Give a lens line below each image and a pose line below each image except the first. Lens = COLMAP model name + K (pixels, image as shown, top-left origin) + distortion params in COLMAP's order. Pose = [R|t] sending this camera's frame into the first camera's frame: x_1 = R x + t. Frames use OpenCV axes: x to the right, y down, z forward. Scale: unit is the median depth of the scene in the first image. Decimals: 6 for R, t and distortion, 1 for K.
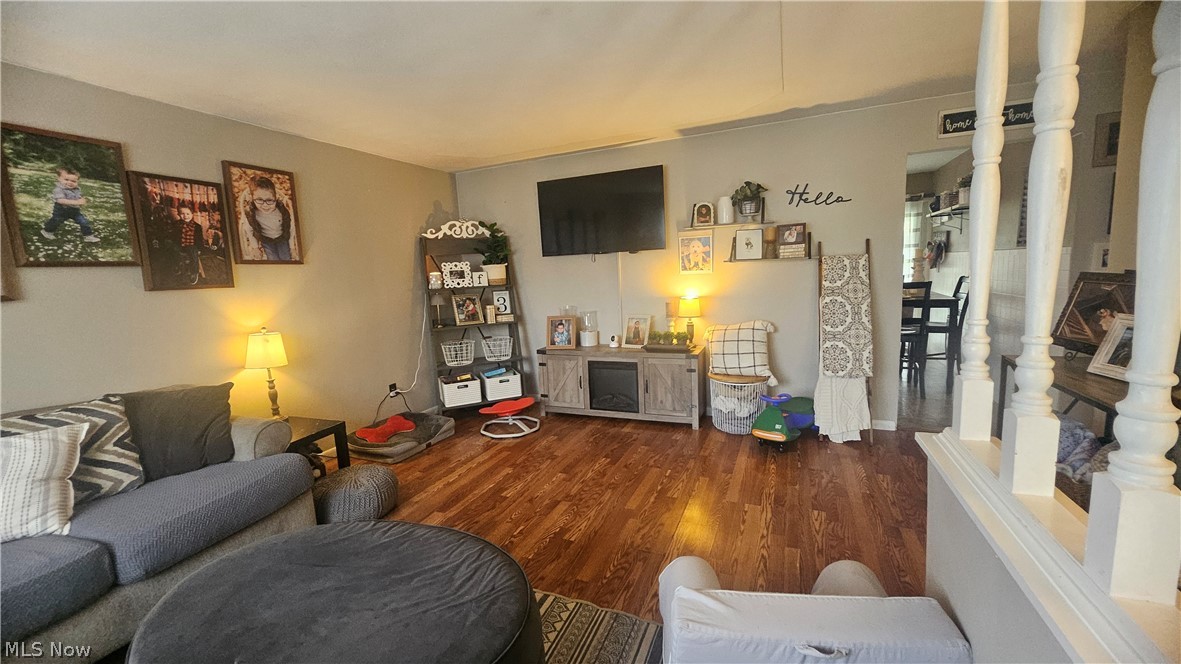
lens RADIAL K [[467.8, 0, 587.8], [0, 467.8, 334.9], [0, 0, 1]] dist [-0.009541, 0.000415]
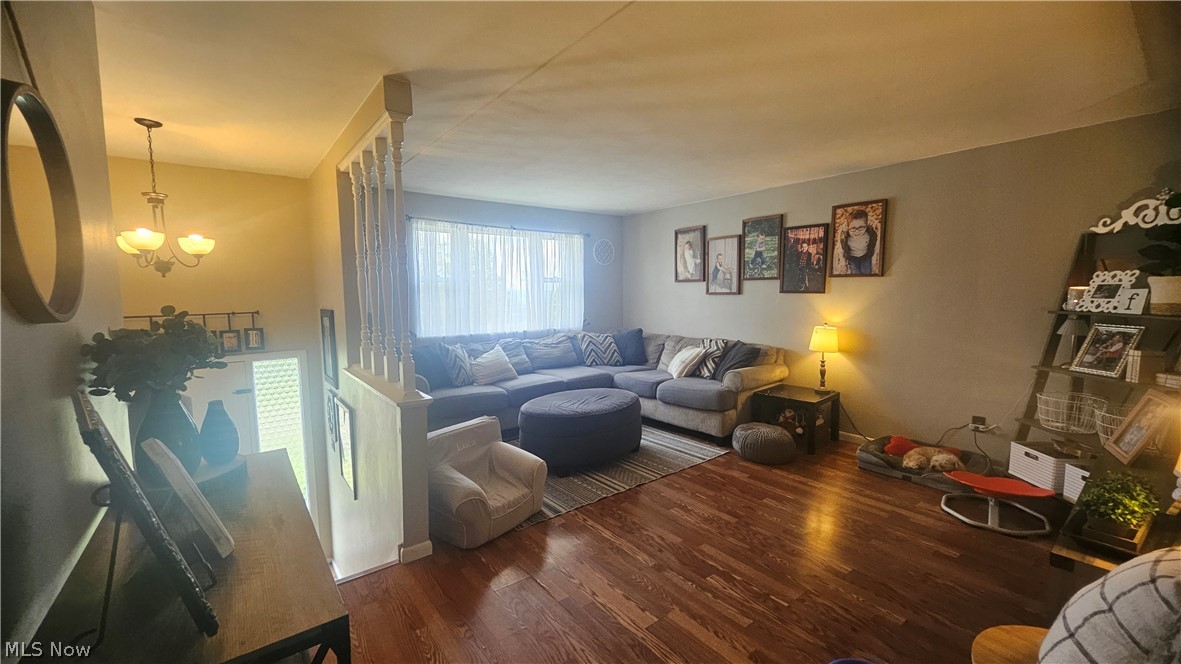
lens RADIAL K [[467.8, 0, 587.8], [0, 467.8, 334.9], [0, 0, 1]] dist [-0.009541, 0.000415]
pose [[-0.489726, 0.138902, -0.860741, 0.870049], [-0.082212, 0.975473, 0.204192, -0.208879], [0.867992, 0.170761, -0.466295, 1.039638]]
